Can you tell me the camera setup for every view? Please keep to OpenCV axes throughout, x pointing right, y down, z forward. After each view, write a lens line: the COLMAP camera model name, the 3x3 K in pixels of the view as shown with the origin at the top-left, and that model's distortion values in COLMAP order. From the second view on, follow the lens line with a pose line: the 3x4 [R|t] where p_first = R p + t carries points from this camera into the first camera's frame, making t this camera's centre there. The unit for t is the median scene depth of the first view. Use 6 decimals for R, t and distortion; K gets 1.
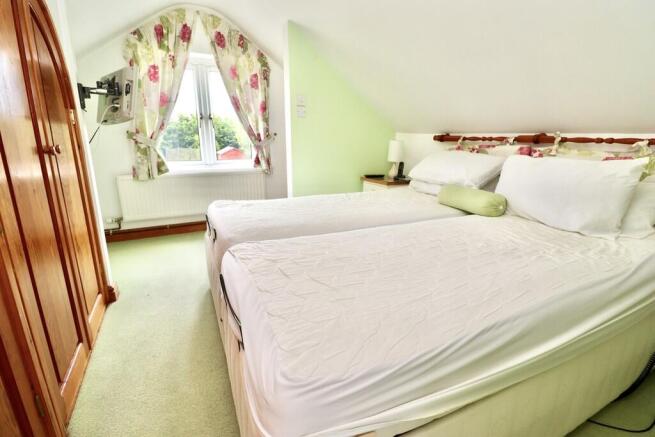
lens RADIAL K [[301.1, 0, 332.3], [0, 301.1, 214.4], [0, 0, 1]] dist [0.001027, -0.014459]
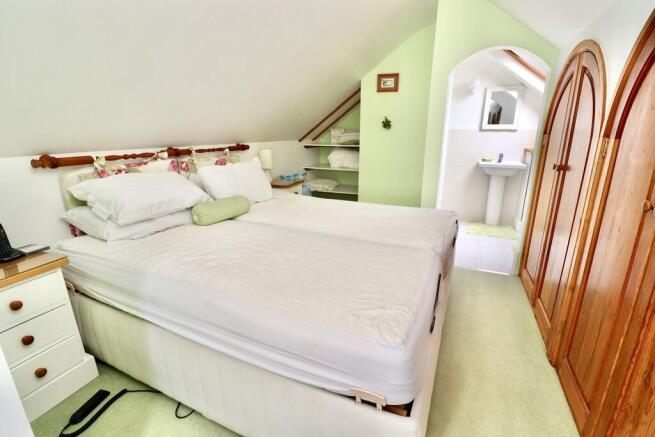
lens RADIAL K [[301.1, 0, 332.3], [0, 301.1, 214.4], [0, 0, 1]] dist [0.001027, -0.014459]
pose [[-0.632789, -0.219753, 0.742487, -0.551523], [0.181065, 0.890306, 0.417817, -0.364506], [-0.752857, 0.398828, -0.523586, 1.098266]]
